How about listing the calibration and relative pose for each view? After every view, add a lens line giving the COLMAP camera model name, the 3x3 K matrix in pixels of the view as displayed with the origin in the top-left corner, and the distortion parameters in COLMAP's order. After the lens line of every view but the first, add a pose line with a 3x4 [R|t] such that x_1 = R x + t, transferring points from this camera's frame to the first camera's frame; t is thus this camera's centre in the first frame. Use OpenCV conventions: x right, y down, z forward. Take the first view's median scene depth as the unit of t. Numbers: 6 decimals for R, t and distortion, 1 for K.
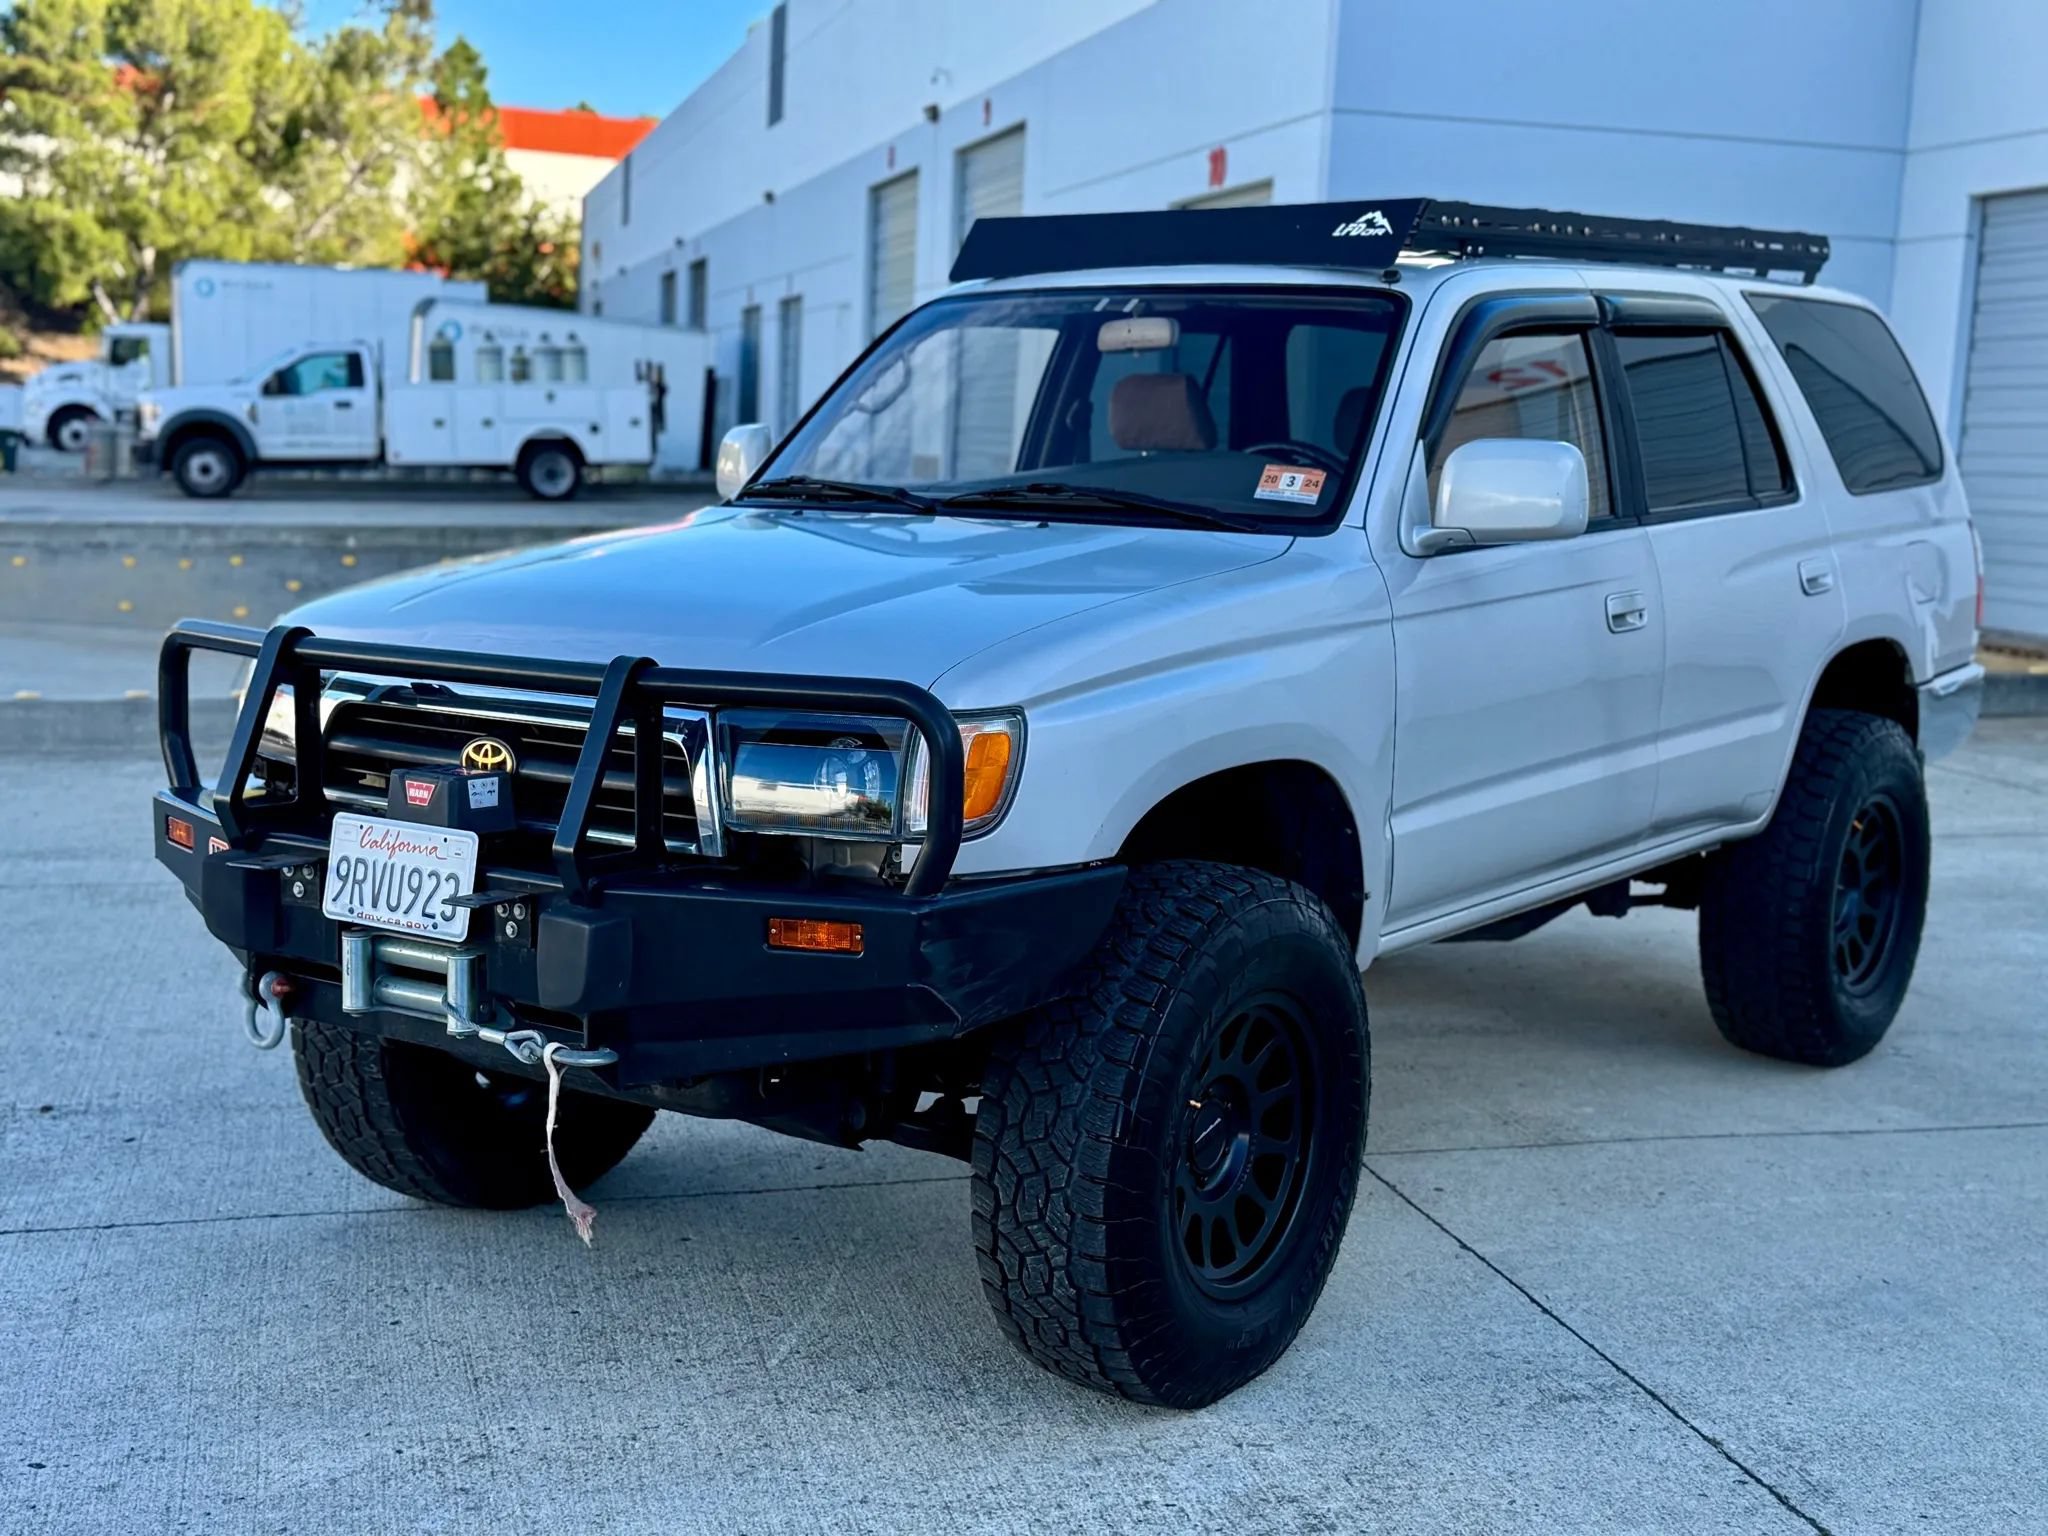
lens RADIAL K [[2591.3, 0, 1006.8], [0, 2591.3, 770.5], [0, 0, 1]] dist [0.187541, -0.300008]
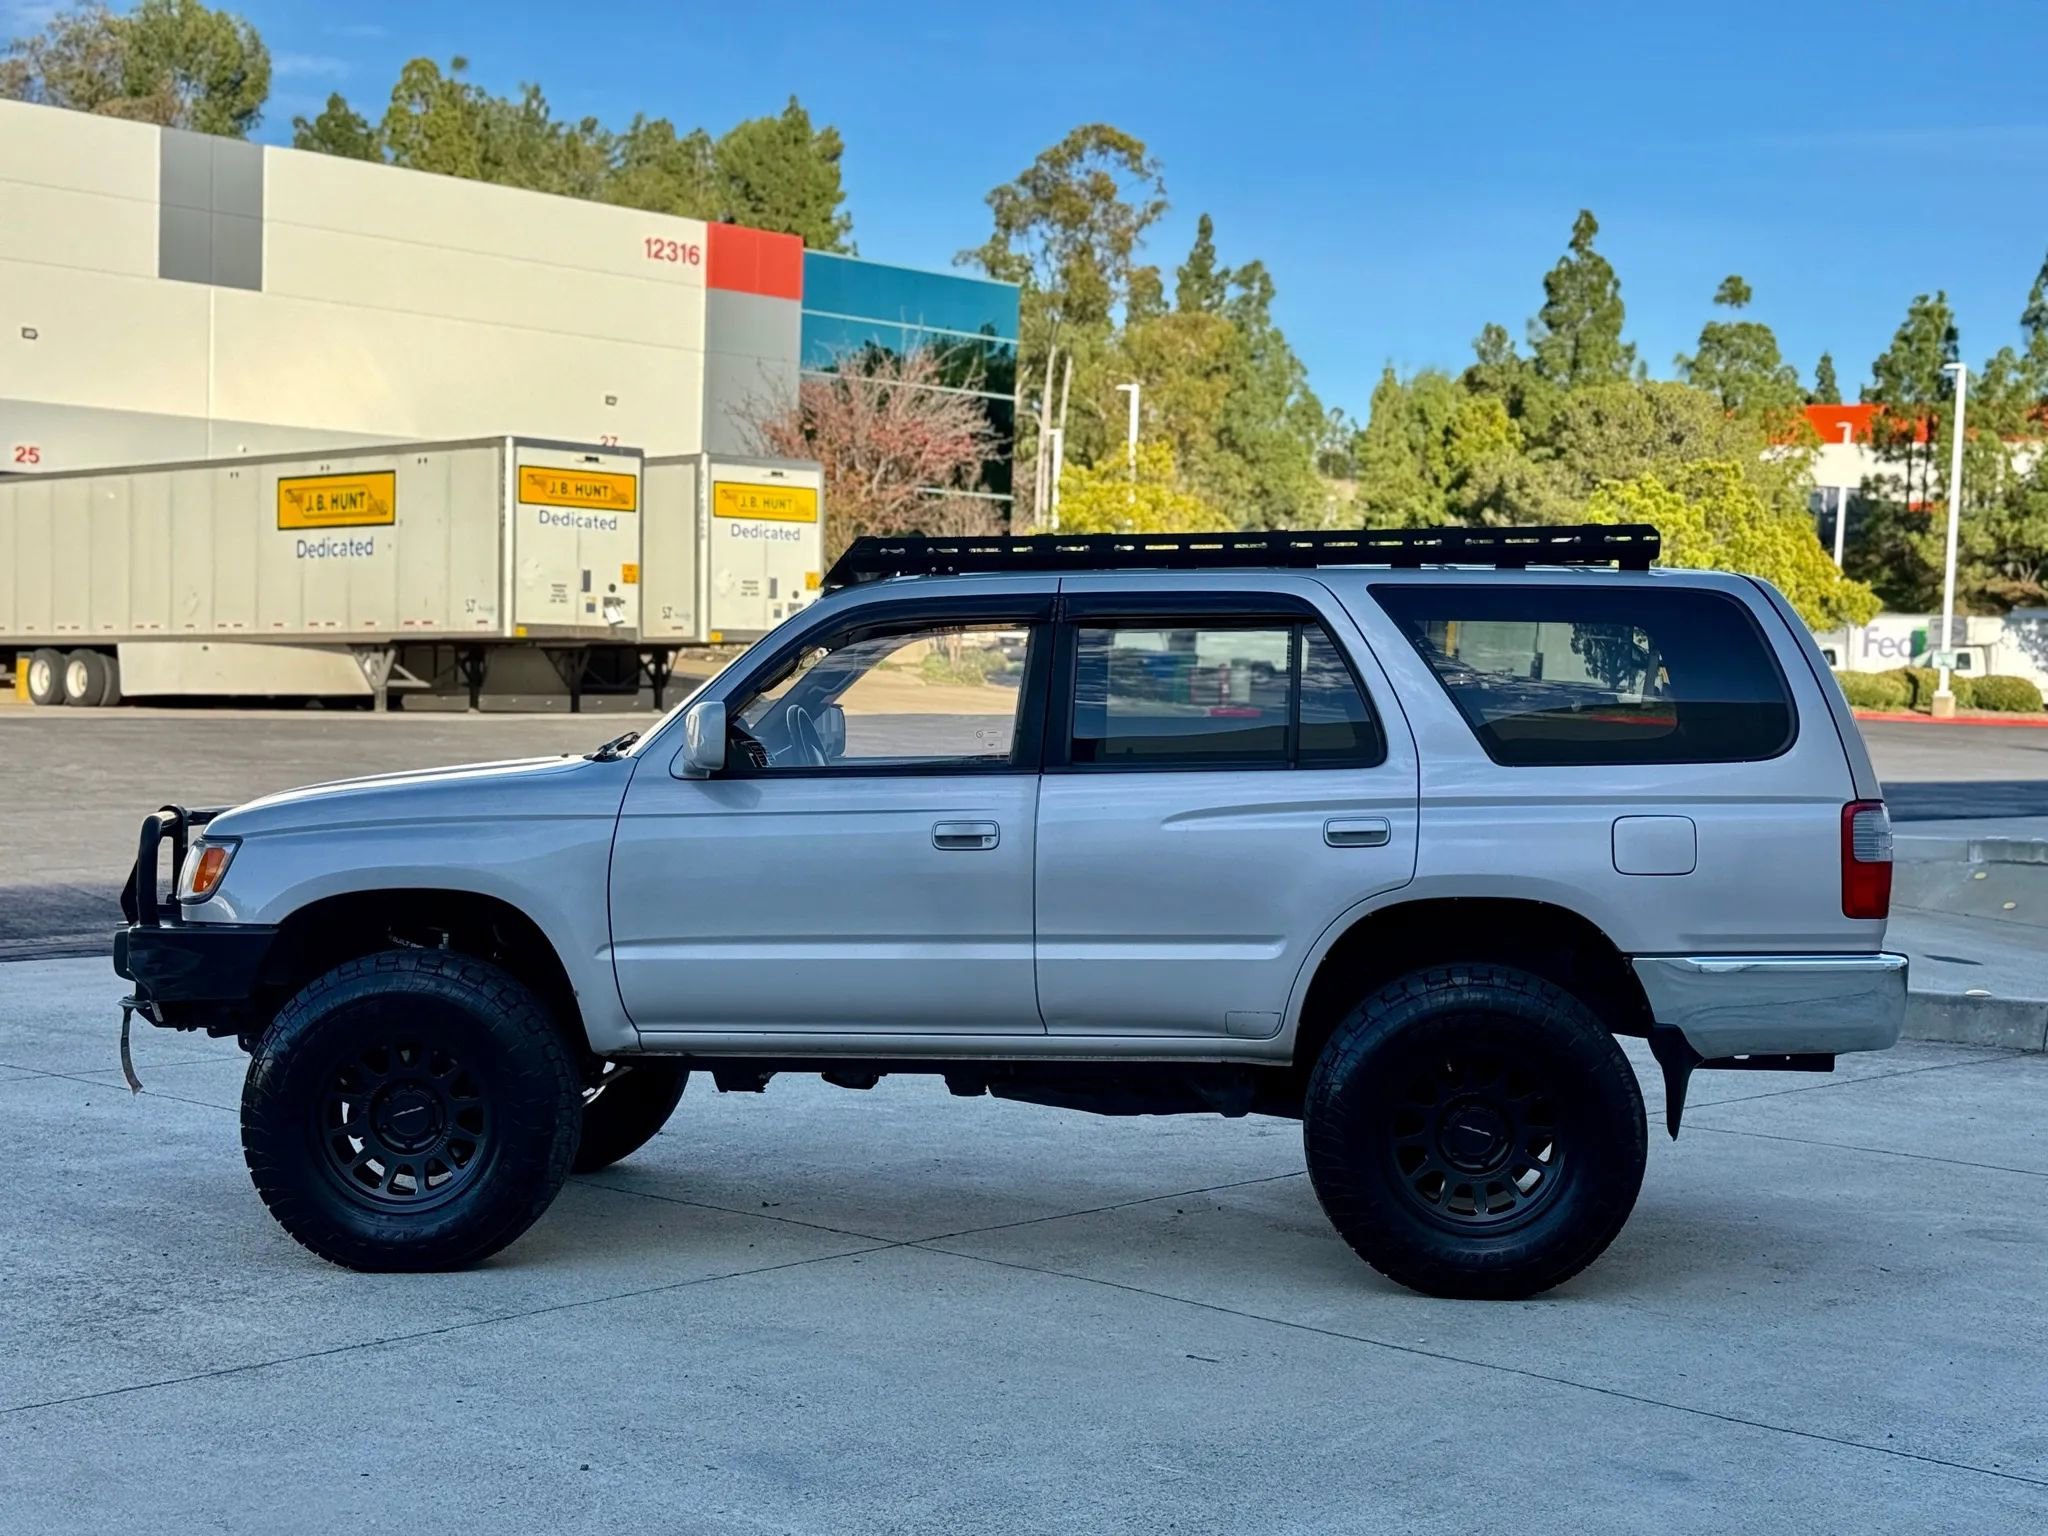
lens RADIAL K [[2822.6, 0, 1024.0], [0, 2822.6, 768.0], [0, 0, 1]] dist [0.093625, -0.045314]
pose [[0.541258, 0.009323, -0.840805, 1.694989], [-0.119453, 0.990650, -0.065911, -0.005071], [0.832328, 0.136111, 0.537311, 0.311027]]
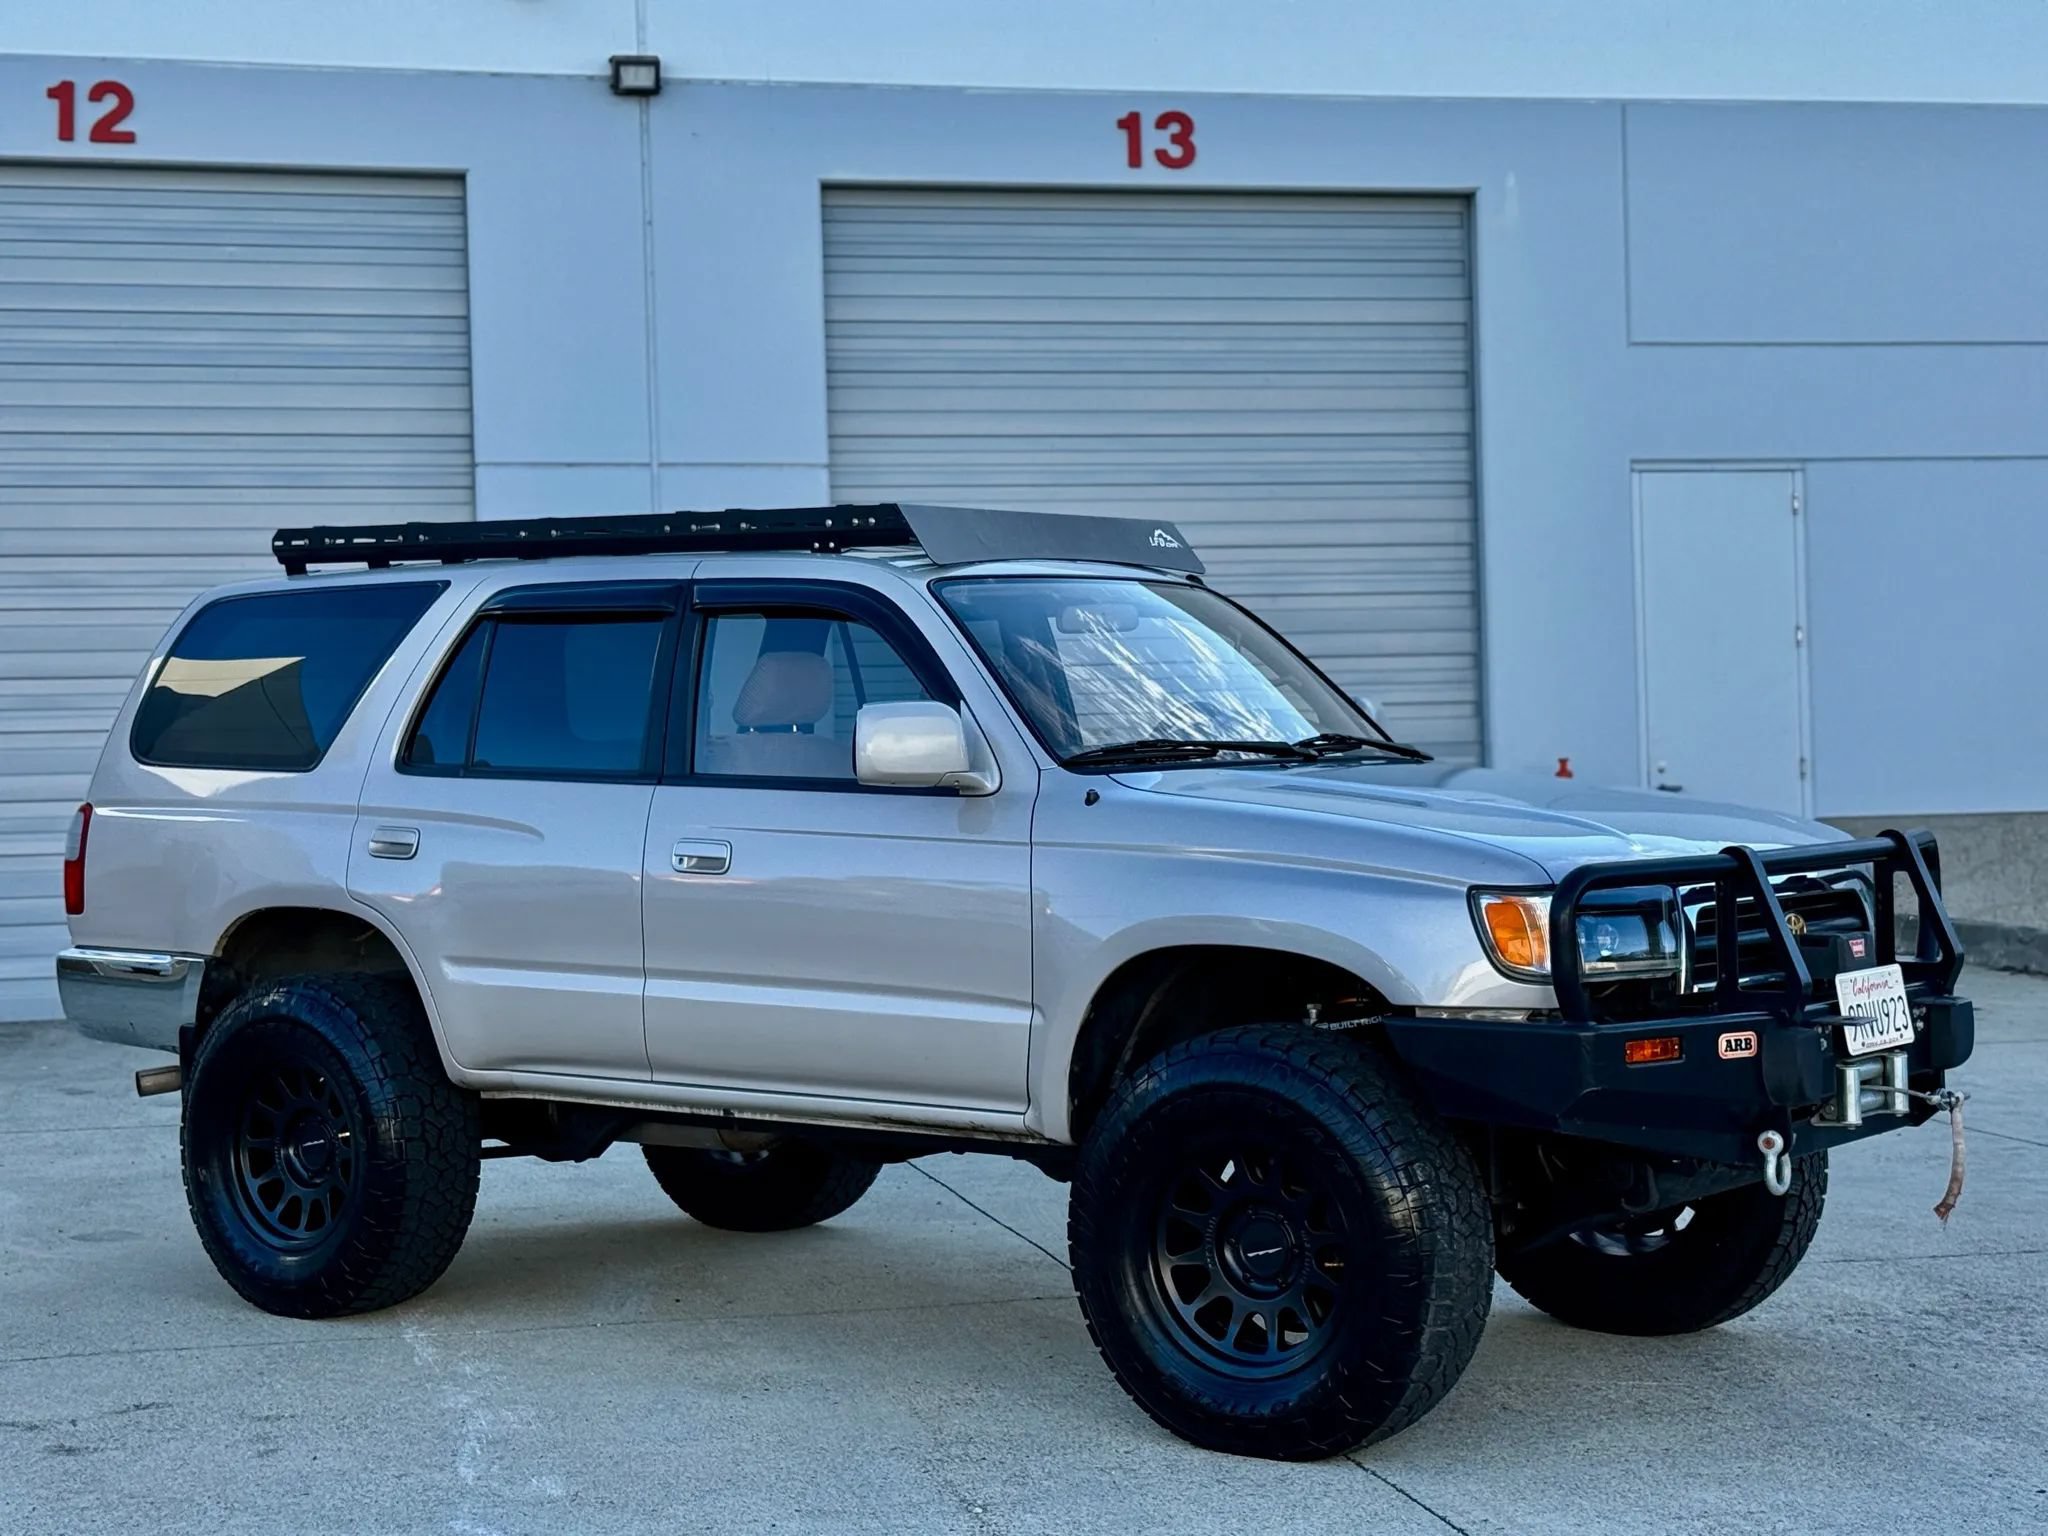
lens RADIAL K [[3241.3, 0, 1024.0], [0, 3241.3, 768.0], [0, 0, 1]] dist [0.153551, -0.050390]
pose [[0.003675, -0.027661, 0.999611, -1.684140], [0.156117, 0.987376, 0.026748, -0.171941], [-0.987732, 0.155958, 0.007947, 1.228434]]
